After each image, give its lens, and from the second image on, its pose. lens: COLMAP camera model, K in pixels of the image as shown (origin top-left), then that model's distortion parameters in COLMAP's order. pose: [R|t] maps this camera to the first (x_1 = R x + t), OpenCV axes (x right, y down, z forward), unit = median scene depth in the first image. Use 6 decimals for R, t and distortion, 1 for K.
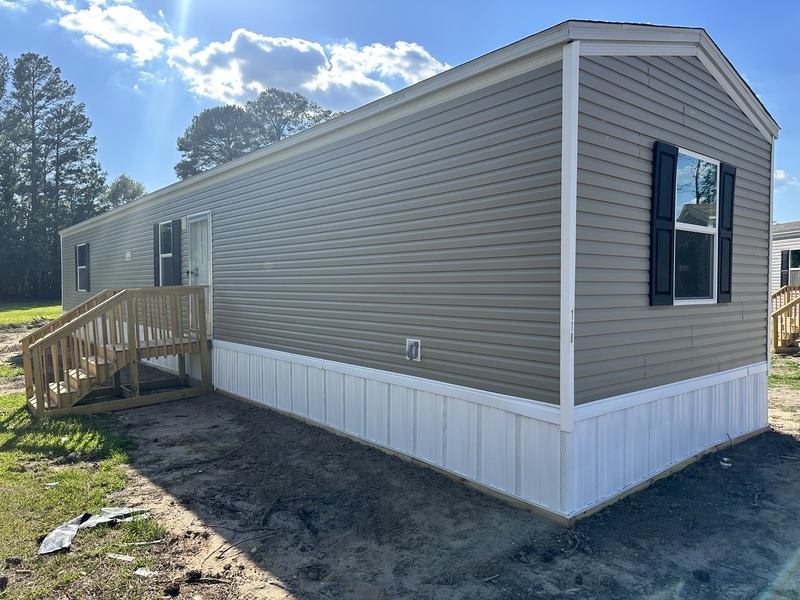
lens RADIAL K [[563.3, 0, 400.0], [0, 563.3, 300.0], [0, 0, 1]] dist [0.189552, -0.000474]
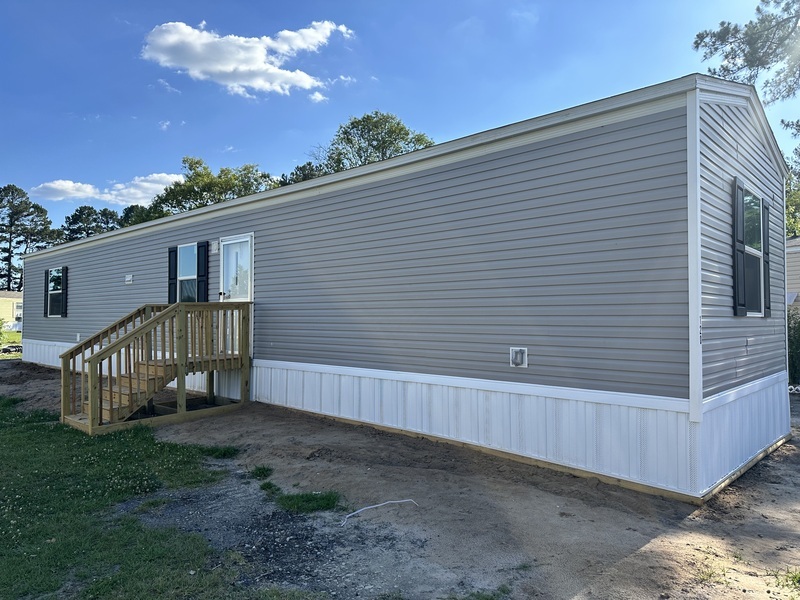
lens RADIAL K [[550.7, 0, 400.0], [0, 550.7, 300.0], [0, 0, 1]] dist [0.191180, 0.000960]
pose [[0.992020, 0.005629, 0.125959, -0.338549], [0.001213, 0.998531, -0.054176, 0.036621], [-0.126079, 0.053896, 0.990555, -0.061656]]
